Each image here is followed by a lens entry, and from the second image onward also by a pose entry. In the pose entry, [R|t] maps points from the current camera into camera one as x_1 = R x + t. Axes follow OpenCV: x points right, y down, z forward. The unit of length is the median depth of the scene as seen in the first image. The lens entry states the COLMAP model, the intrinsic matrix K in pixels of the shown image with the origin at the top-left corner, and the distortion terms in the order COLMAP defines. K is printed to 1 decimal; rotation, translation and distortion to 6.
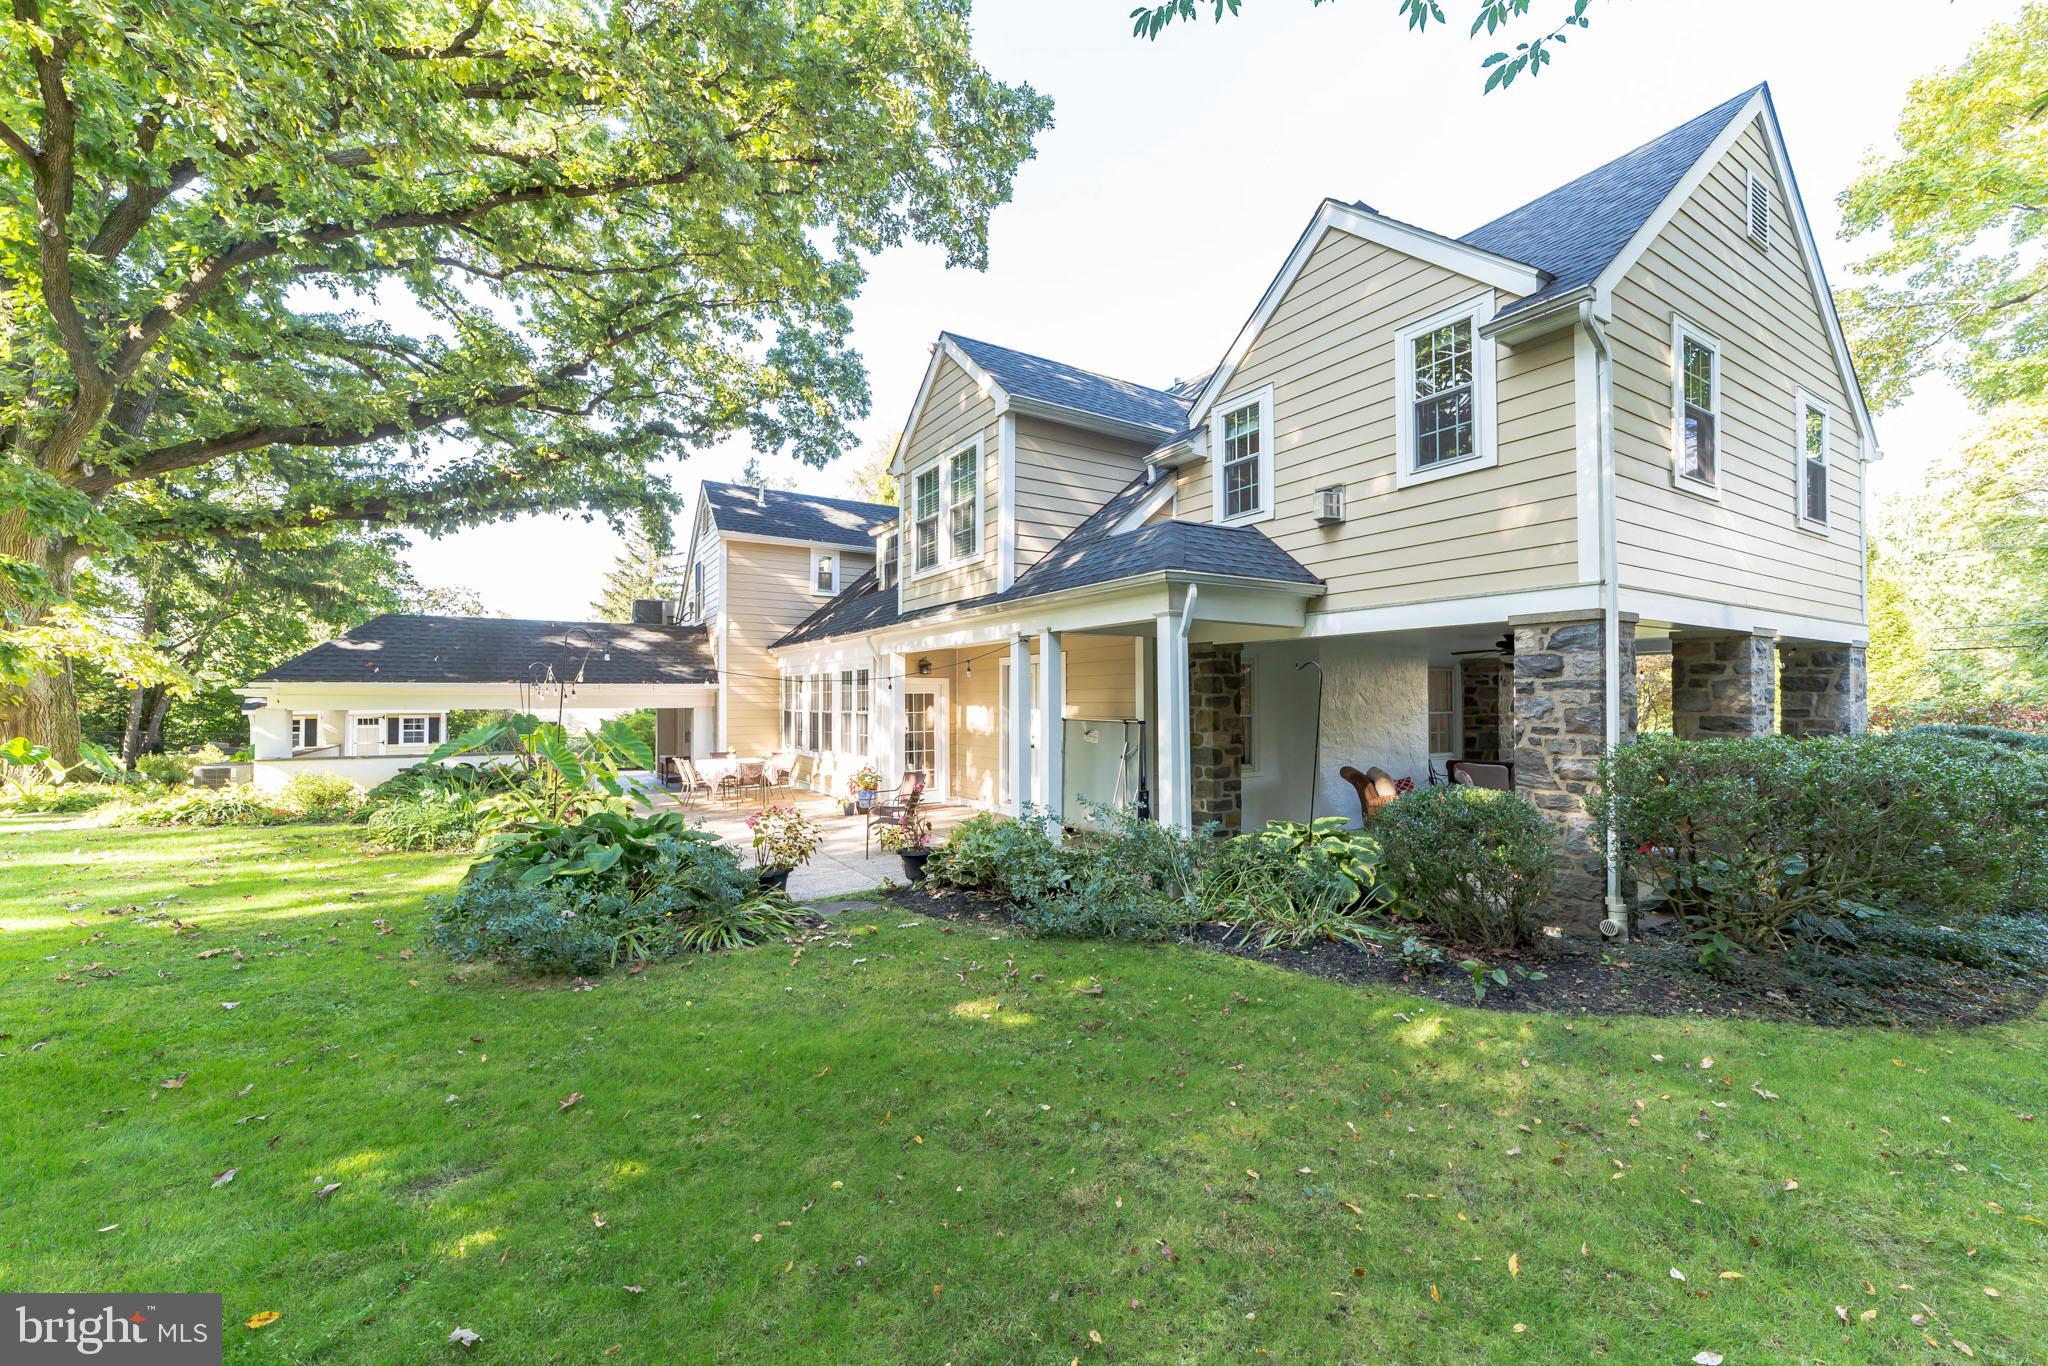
lens RADIAL K [[798.7, 0, 1059.8], [0, 798.7, 673.0], [0, 0, 1]] dist [-0.009528, 0.000220]
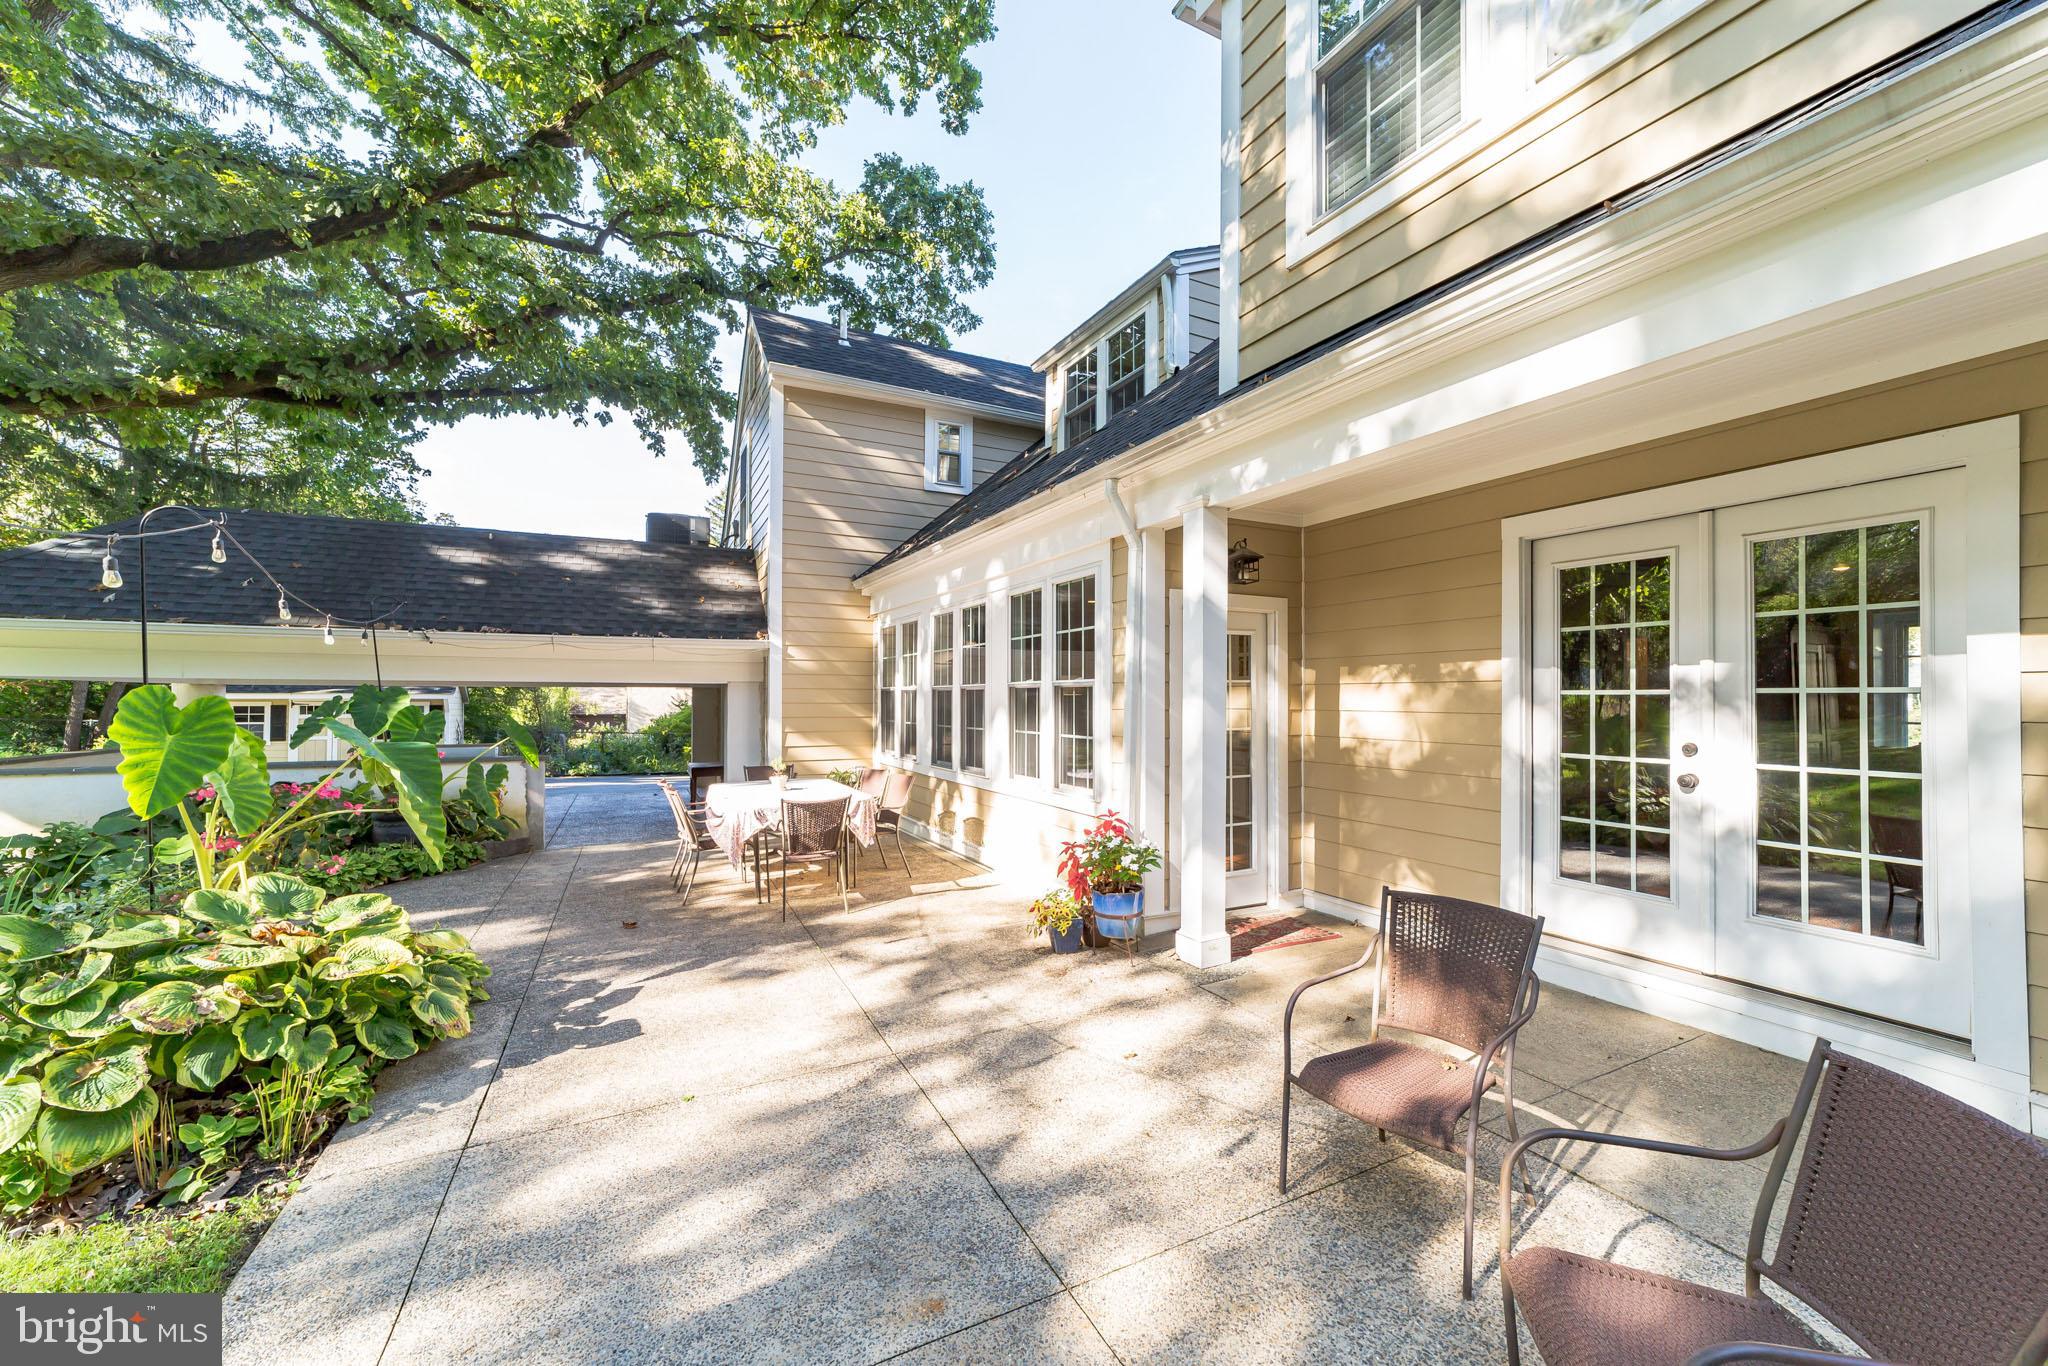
lens RADIAL K [[798.7, 0, 1023.4], [0, 798.7, 688.7], [0, 0, 1]] dist [-0.009528, 0.000220]
pose [[0.989930, 0.003650, -0.141509, -0.156157], [-0.000747, 0.999788, 0.020565, 0.031404], [0.141554, -0.020252, 0.989723, 0.425974]]
